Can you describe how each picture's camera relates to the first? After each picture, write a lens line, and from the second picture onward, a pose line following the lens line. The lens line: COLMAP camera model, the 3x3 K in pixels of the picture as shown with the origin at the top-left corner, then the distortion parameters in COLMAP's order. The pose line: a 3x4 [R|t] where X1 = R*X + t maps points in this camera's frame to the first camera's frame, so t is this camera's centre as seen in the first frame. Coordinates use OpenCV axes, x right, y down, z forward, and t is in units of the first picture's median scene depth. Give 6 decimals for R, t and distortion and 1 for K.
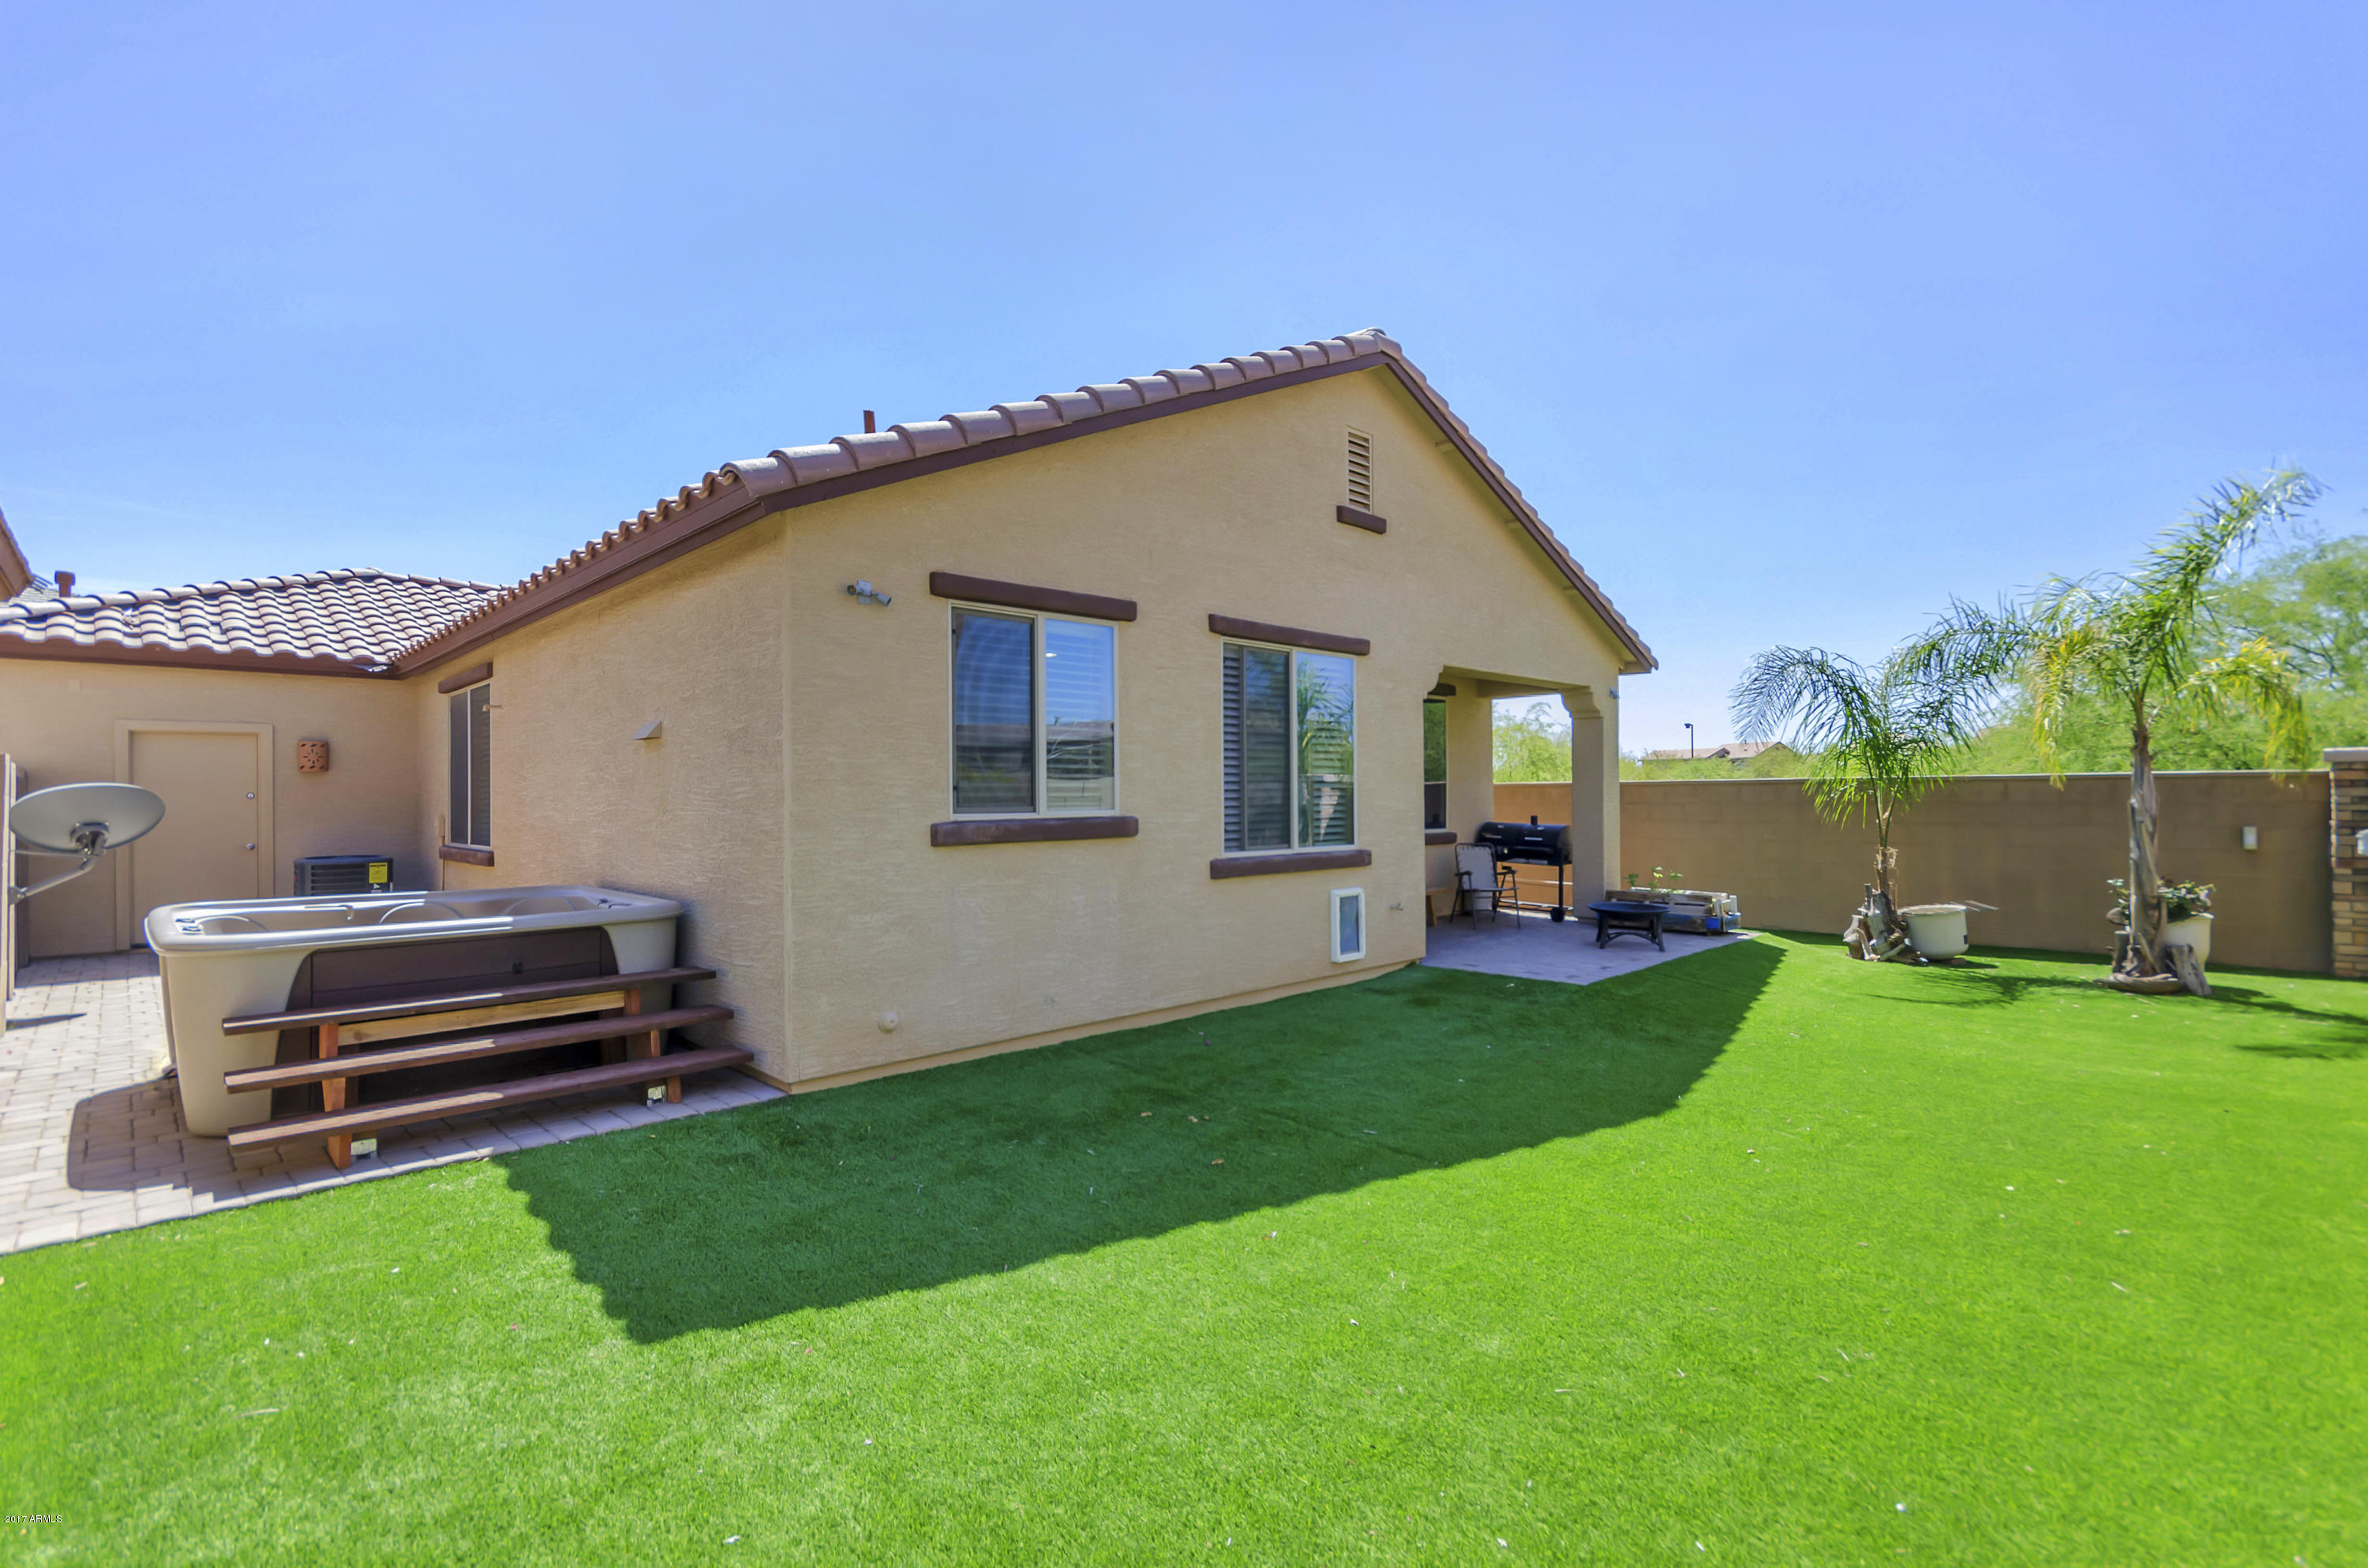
lens RADIAL K [[1064.8, 0, 1201.2], [0, 1064.8, 797.6], [0, 0, 1]] dist [0.007681, -0.001566]
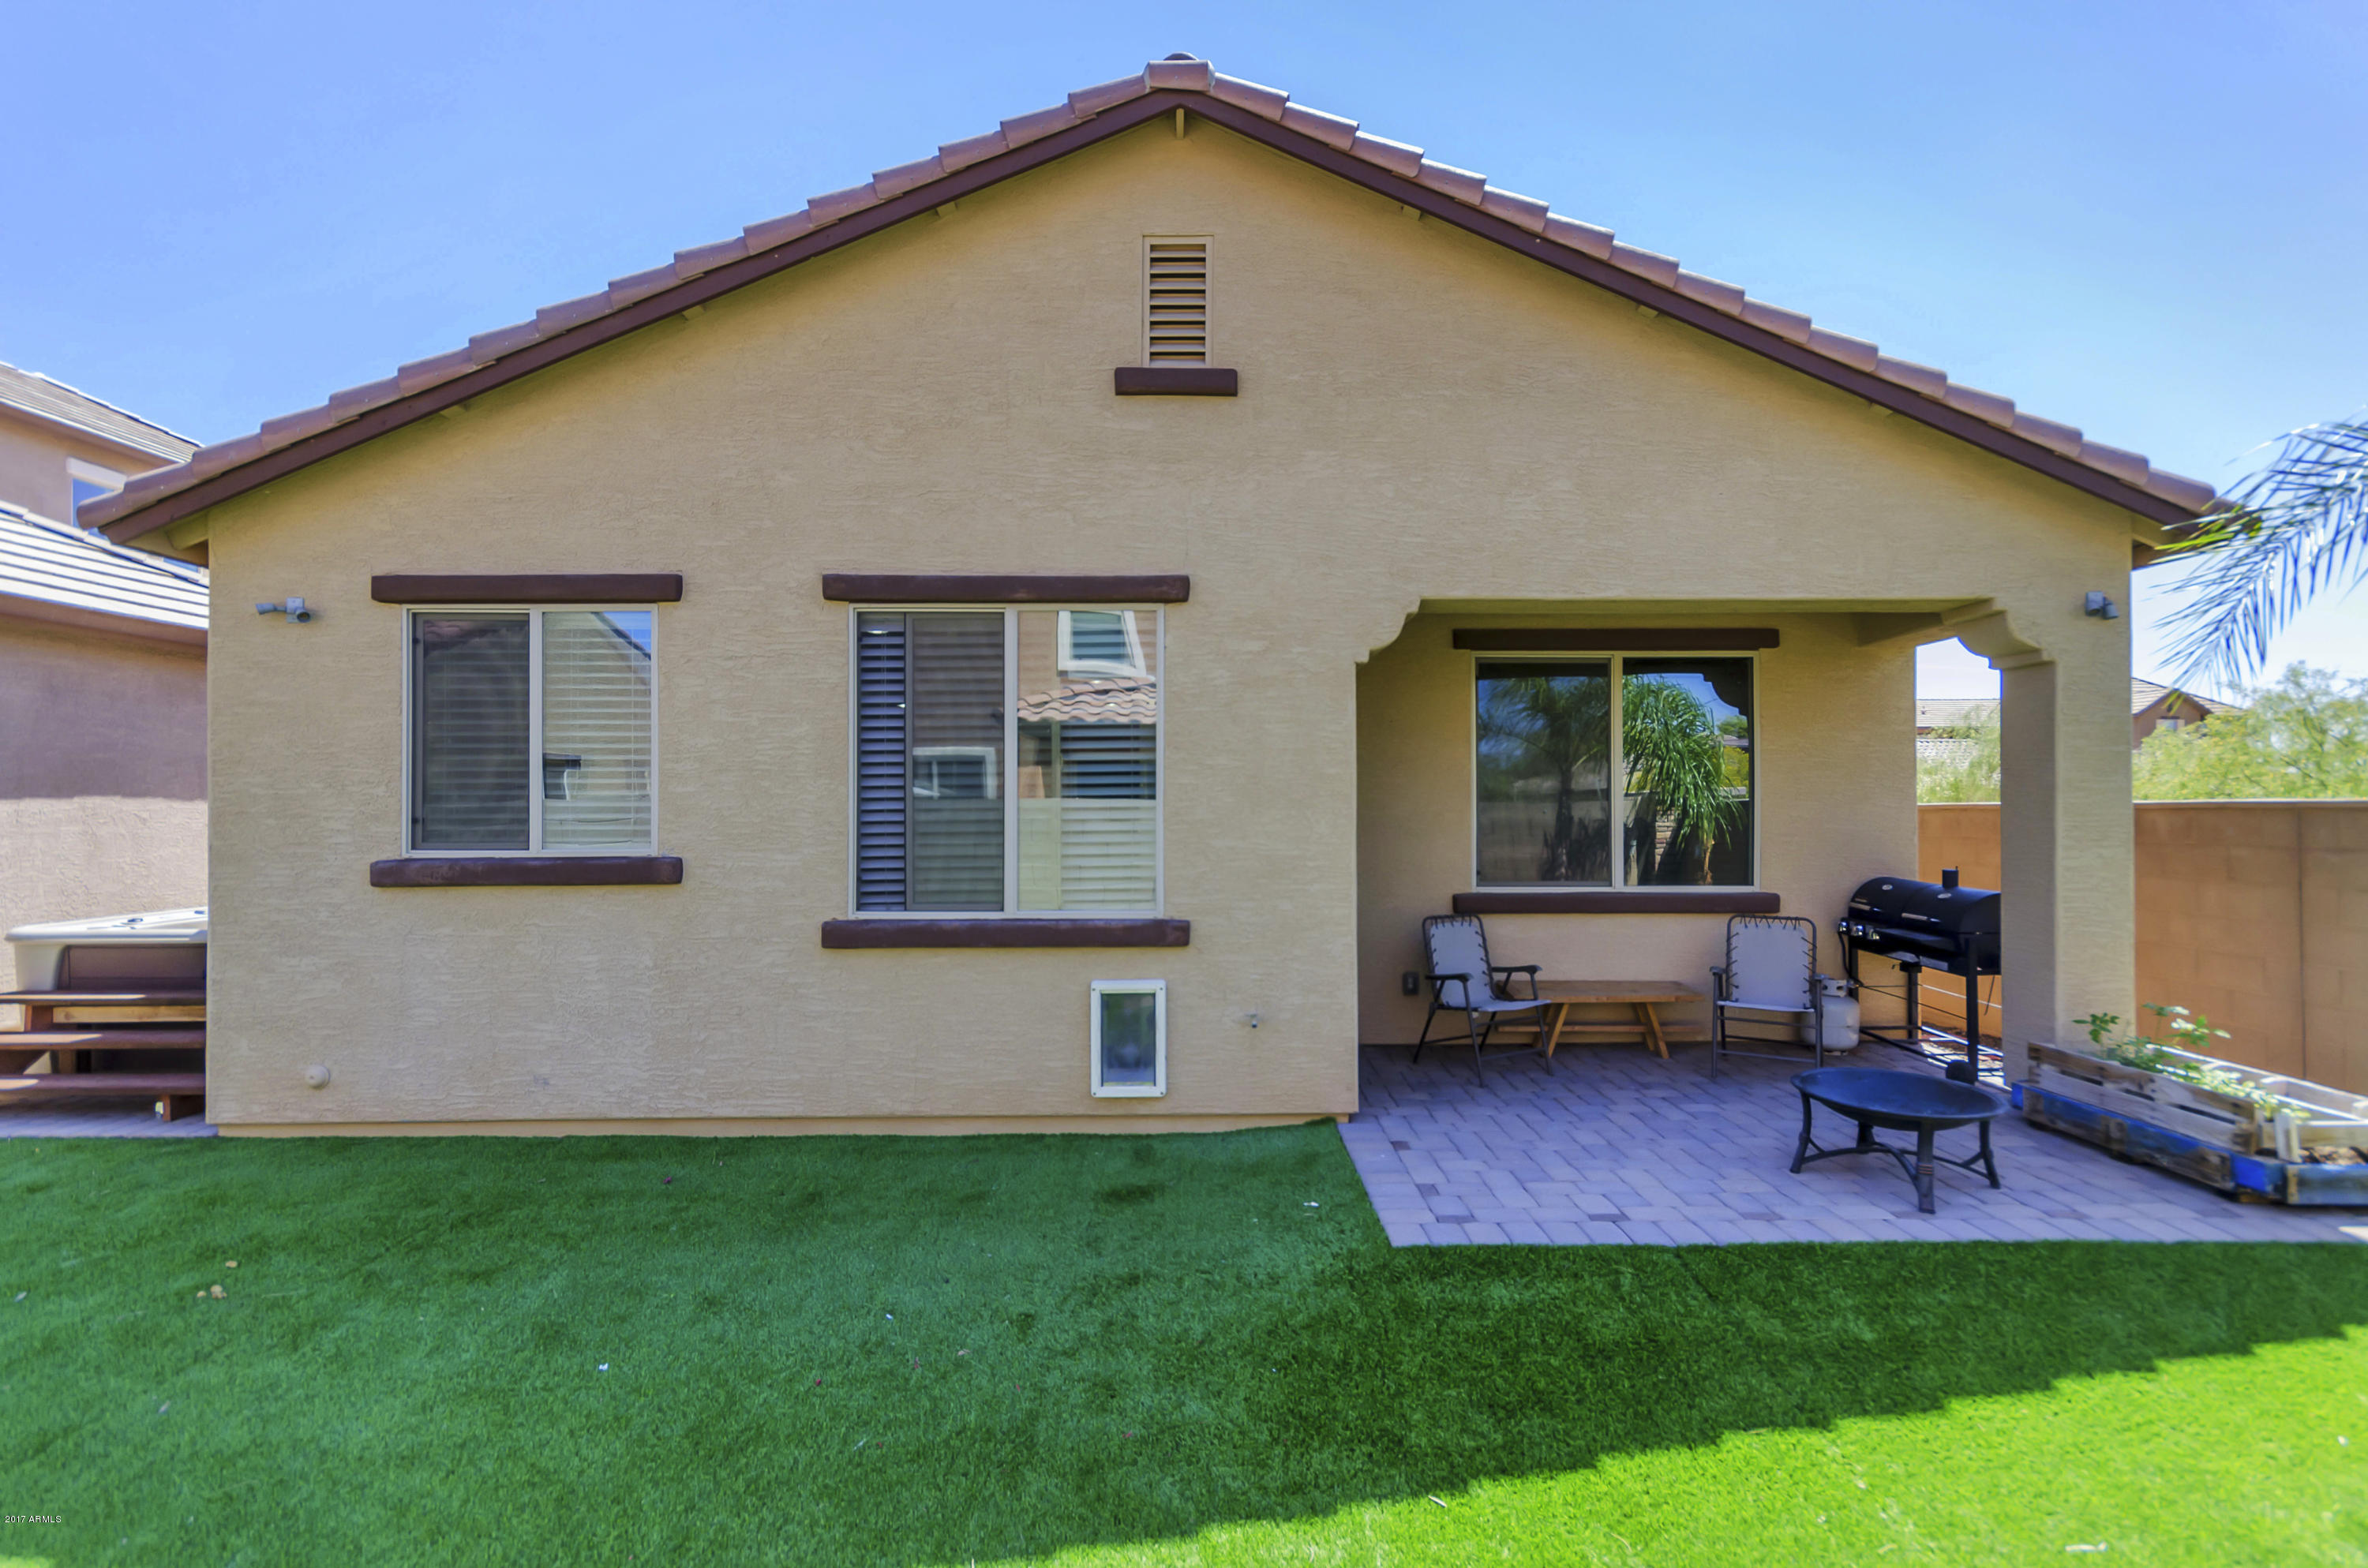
lens RADIAL K [[1064.8, 0, 1180.5], [0, 1064.8, 816.2], [0, 0, 1]] dist [0.007681, -0.001566]
pose [[0.723855, 0.005259, -0.689932, 0.683060], [-0.004235, 0.999986, 0.003179, -0.014845], [0.689939, 0.000621, 0.723867, 0.662092]]
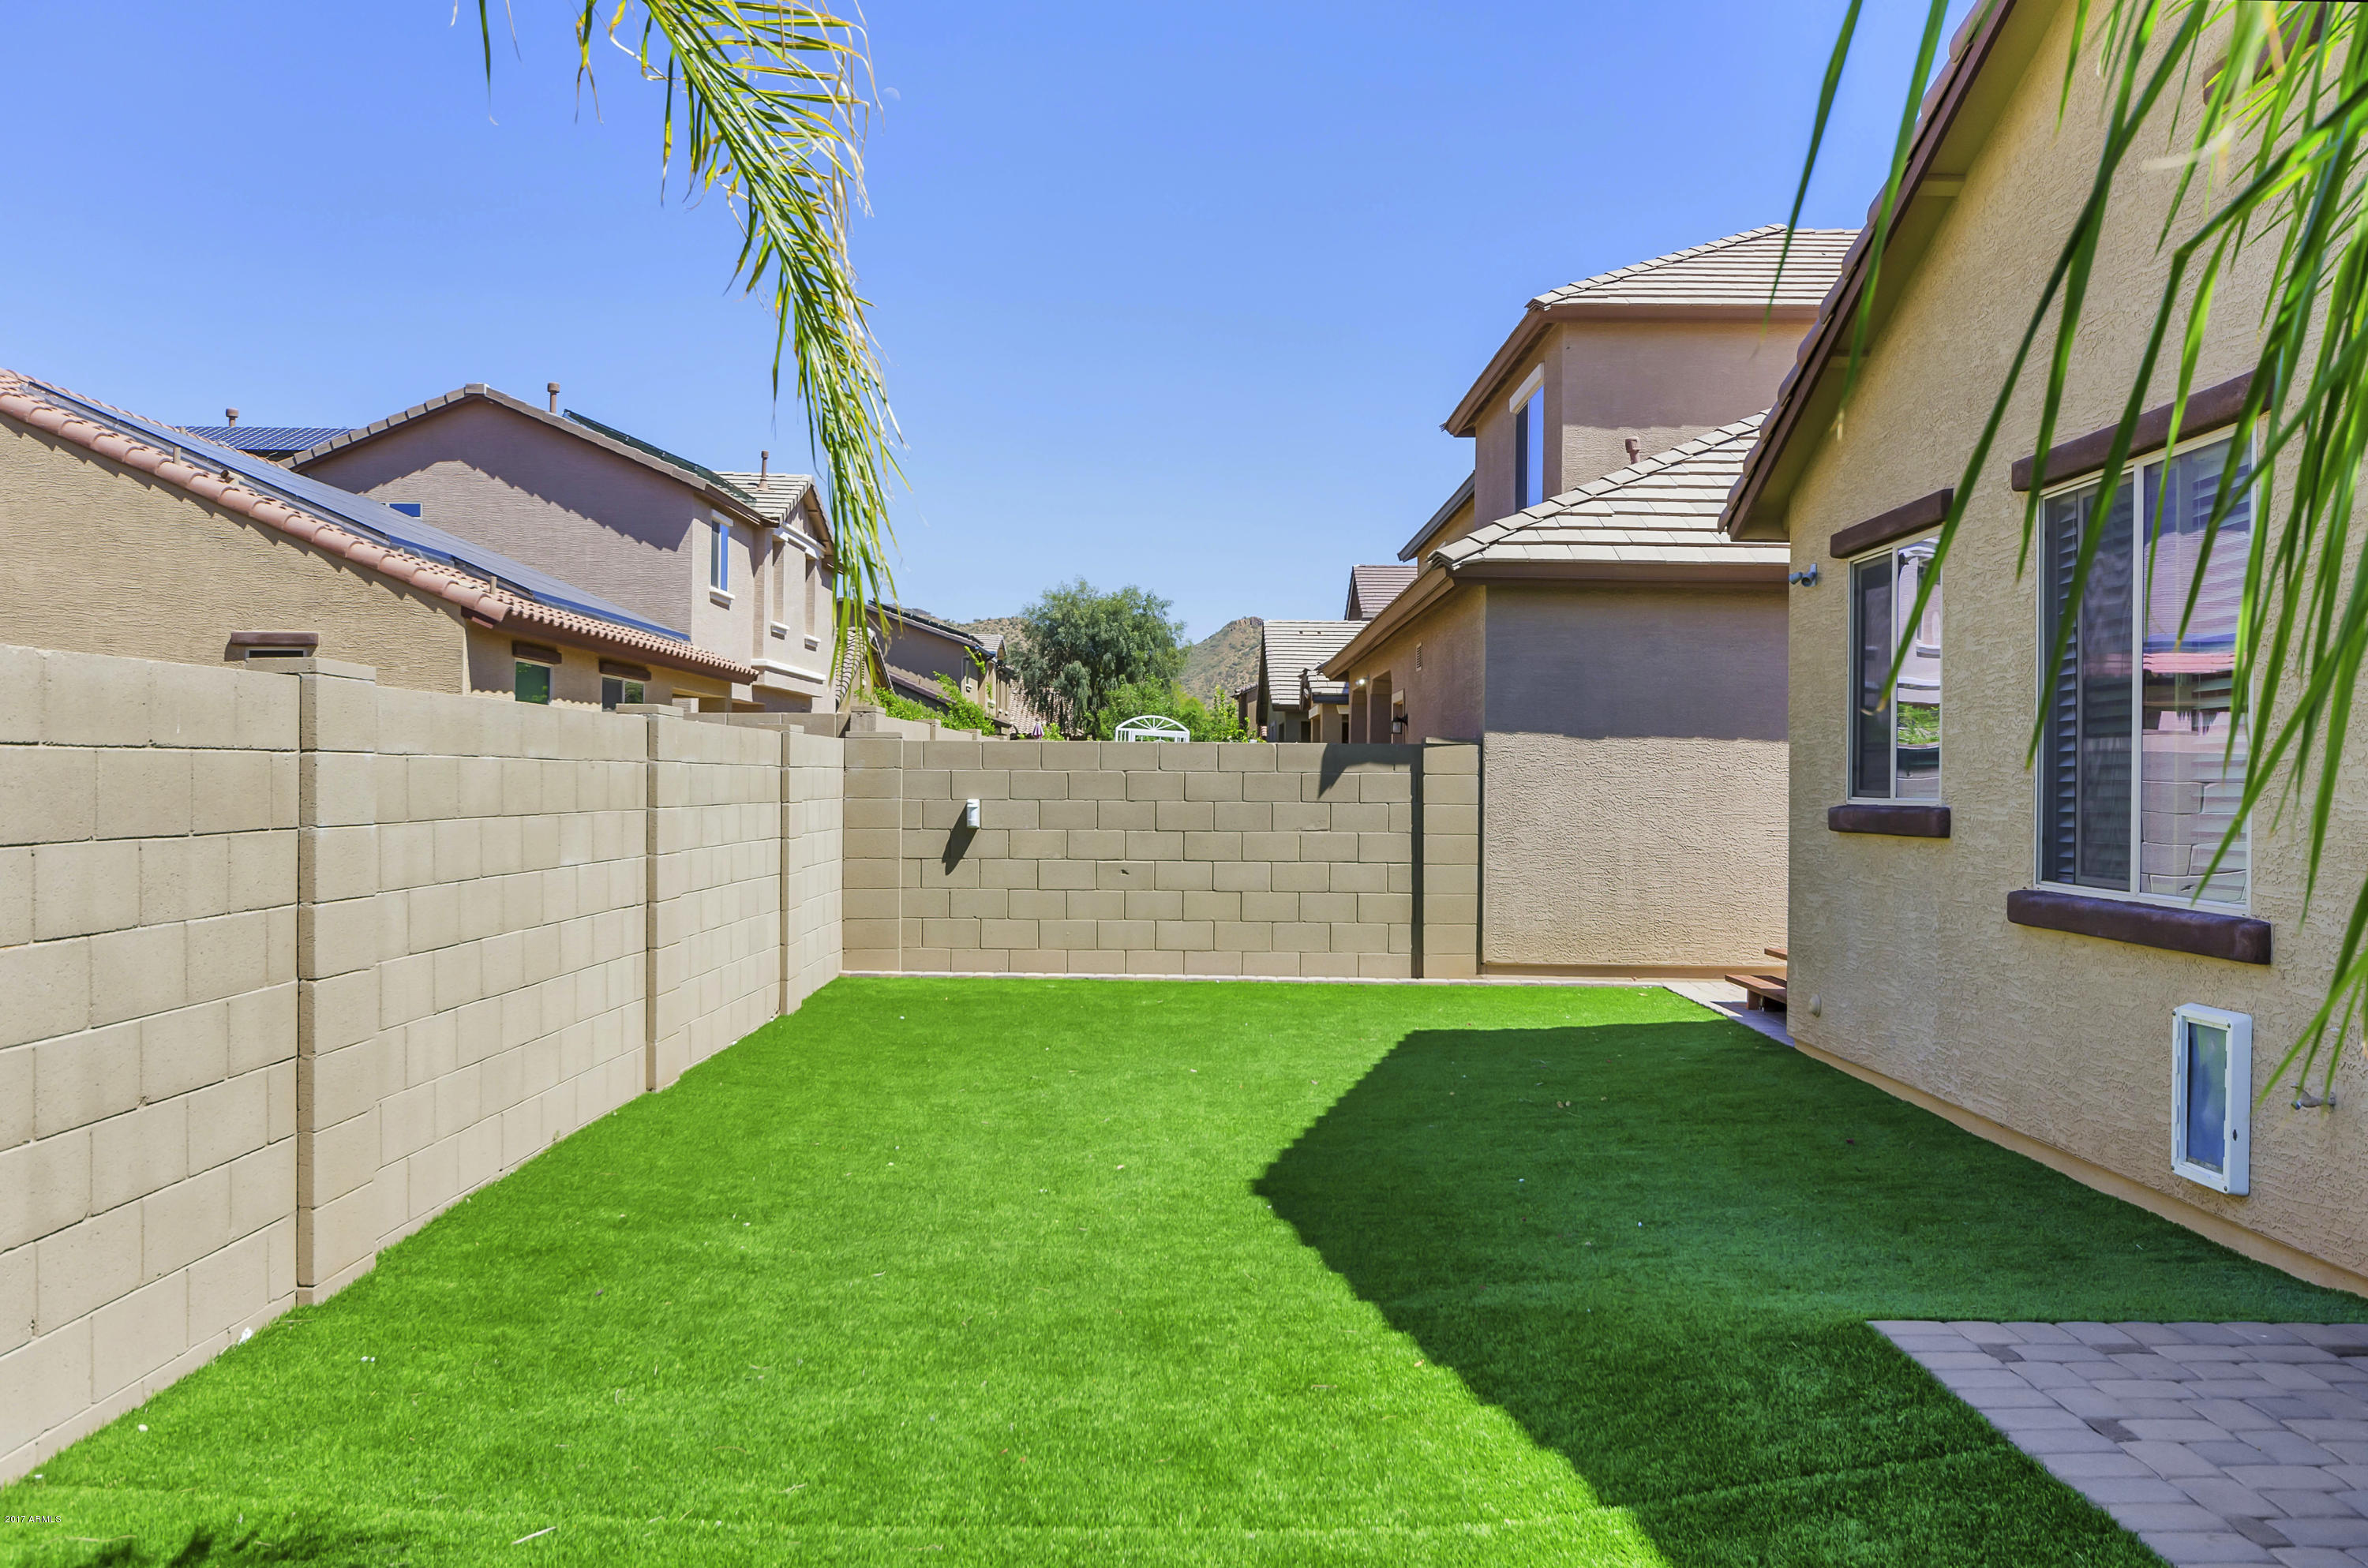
lens RADIAL K [[1925.0, 0, 1179.2], [0, 1925.0, 722.5], [0, 0, 1]] dist [-0.001647, -0.002187]
pose [[-0.705679, -0.025384, -0.708077, 1.078444], [-0.010898, 0.999629, -0.024975, -0.000356], [0.708448, -0.009908, -0.705694, 1.435829]]
